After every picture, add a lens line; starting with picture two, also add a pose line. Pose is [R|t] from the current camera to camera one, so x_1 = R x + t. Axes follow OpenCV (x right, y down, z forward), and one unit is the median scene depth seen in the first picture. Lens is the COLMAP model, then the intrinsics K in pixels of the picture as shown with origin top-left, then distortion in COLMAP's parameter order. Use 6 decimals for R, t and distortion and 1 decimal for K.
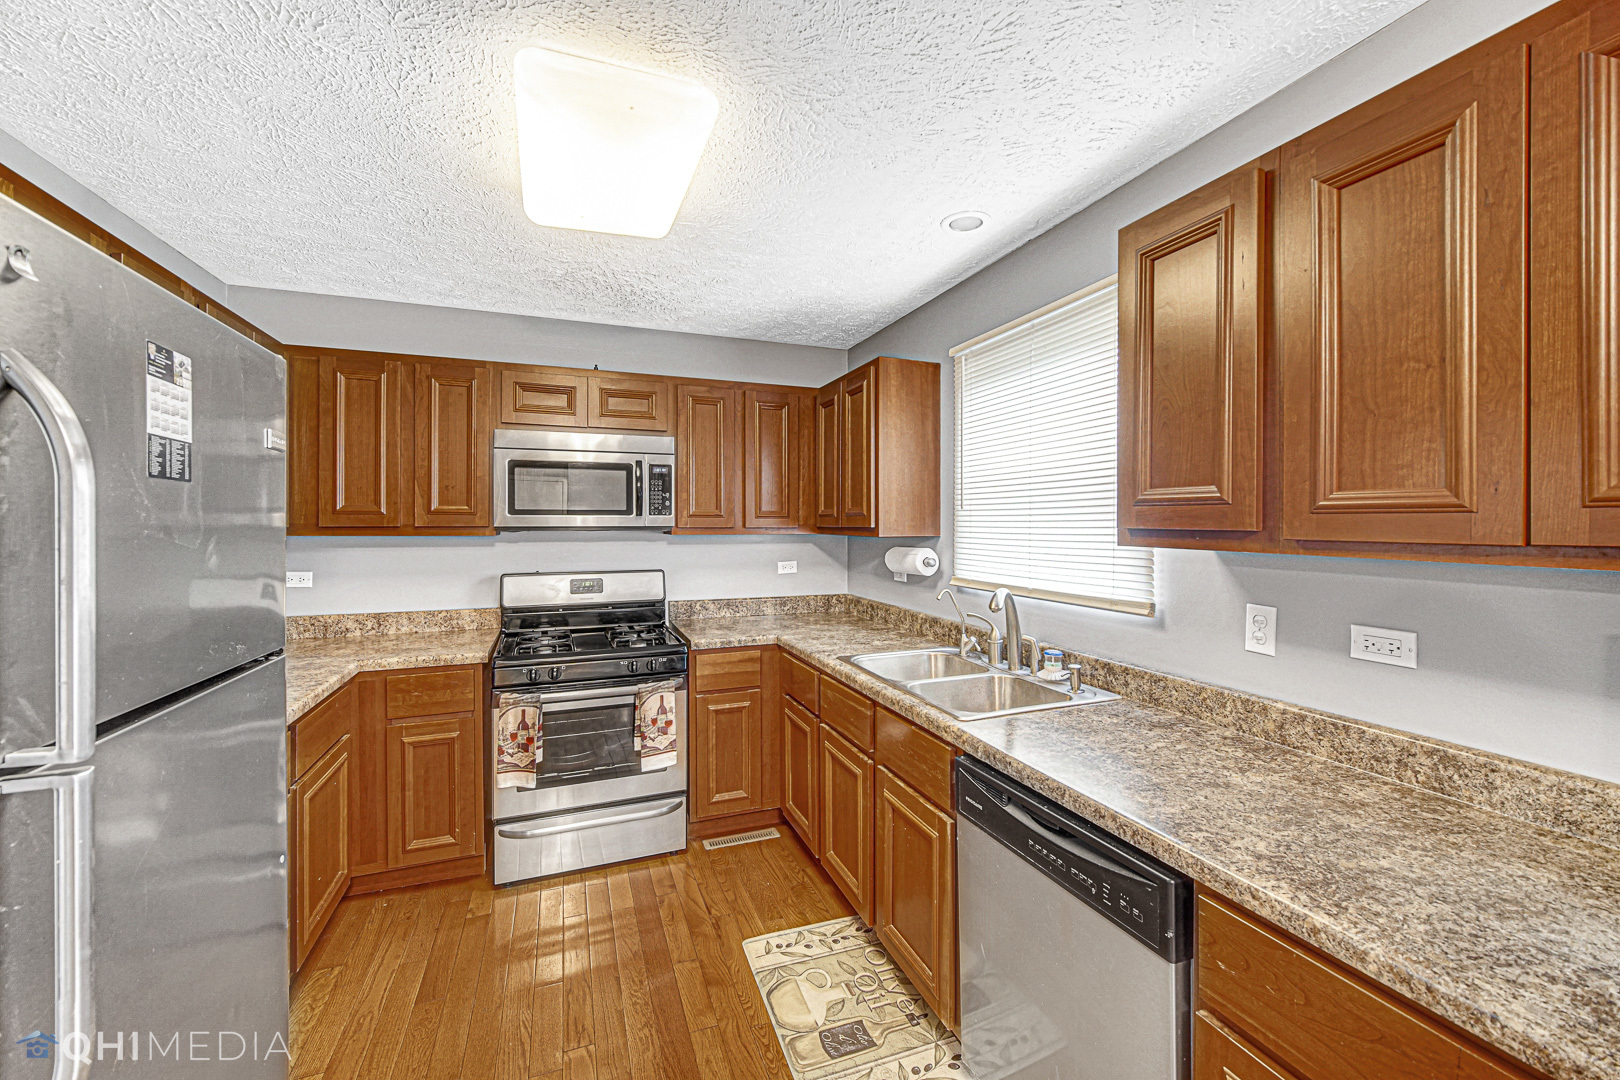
lens RADIAL K [[648.3, 0, 801.2], [0, 648.3, 523.3], [0, 0, 1]] dist [-0.000260, -0.000024]
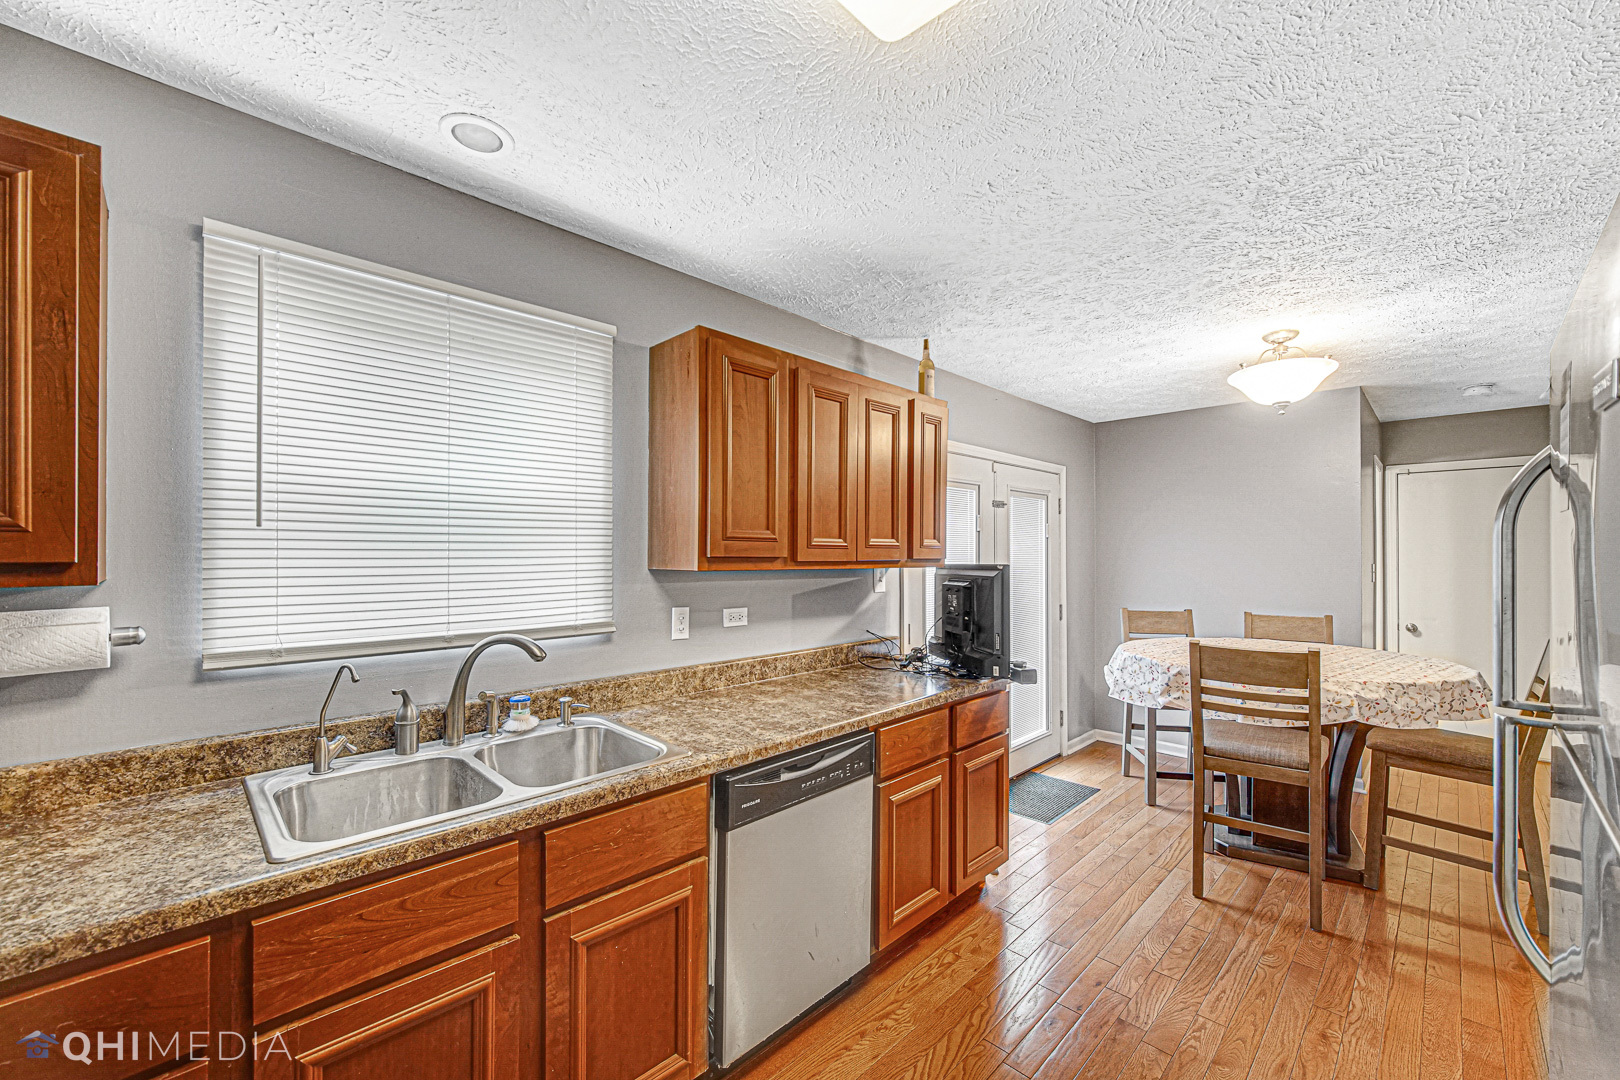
lens RADIAL K [[645.8, 0, 808.5], [0, 645.8, 550.7], [0, 0, 1]] dist [-0.002007, -0.000245]
pose [[-0.417586, 0.002011, 0.908635, -0.449798], [-0.000692, 0.999997, -0.002531, -0.000340], [-0.908637, -0.001686, -0.417583, 0.789448]]
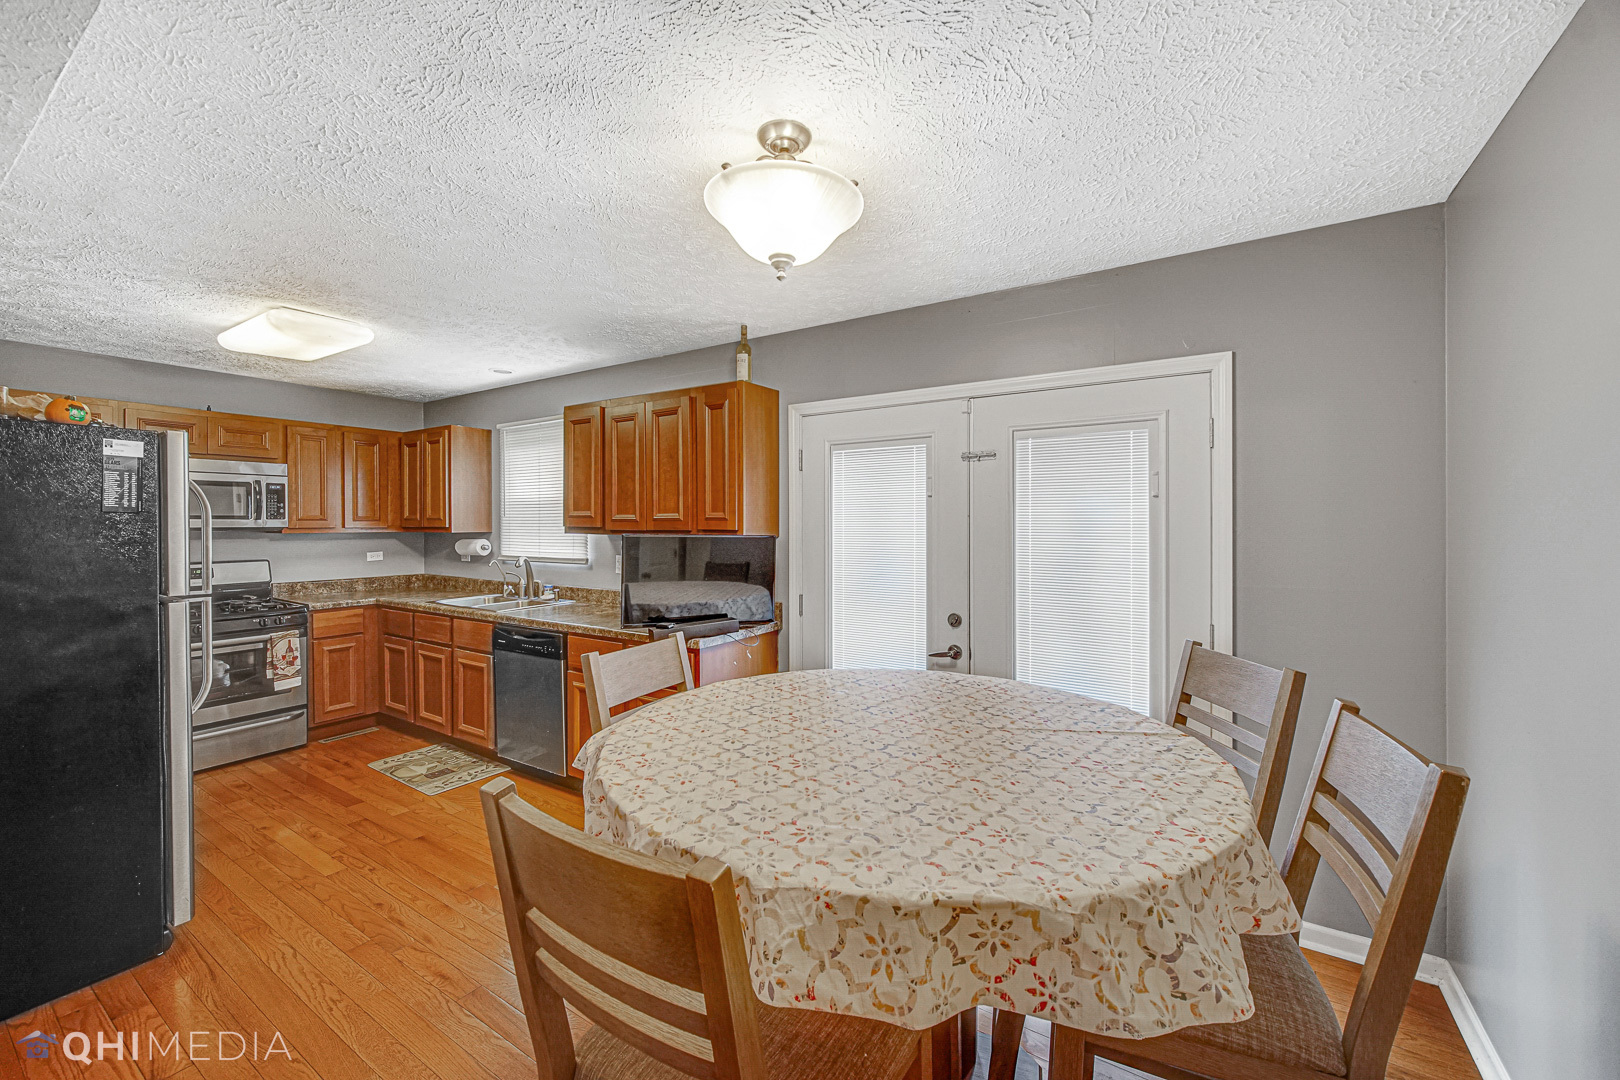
lens RADIAL K [[642.3, 0, 809.3], [0, 642.3, 525.6], [0, 0, 1]] dist [-0.008013, 0.000040]
pose [[0.797398, -0.004157, 0.603440, -0.146007], [0.002089, 0.999989, 0.004128, -0.002319], [-0.603451, -0.002031, 0.797398, -0.901520]]
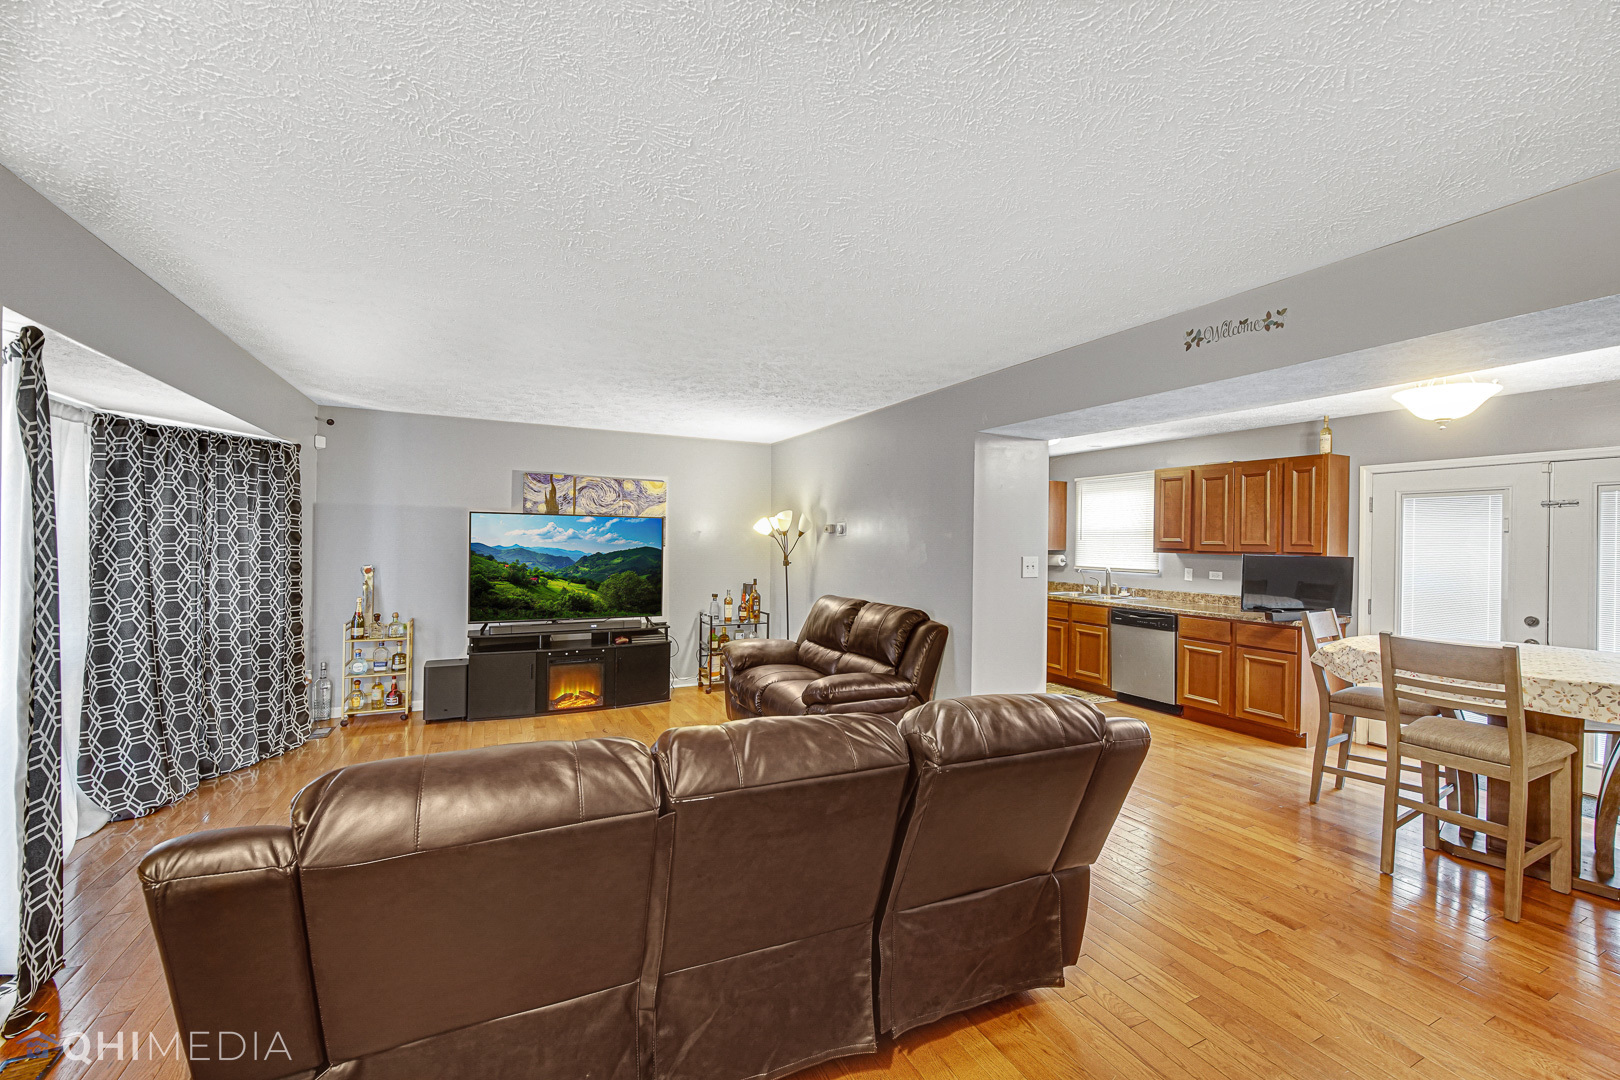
lens RADIAL K [[644.2, 0, 809.6], [0, 644.2, 538.3], [0, 0, 1]] dist [-0.001916, -0.000262]
pose [[0.993404, 0.018929, 0.113093, -1.146885], [-0.018272, 0.999810, -0.006845, 0.008828], [-0.113201, 0.004733, 0.993561, -1.486942]]
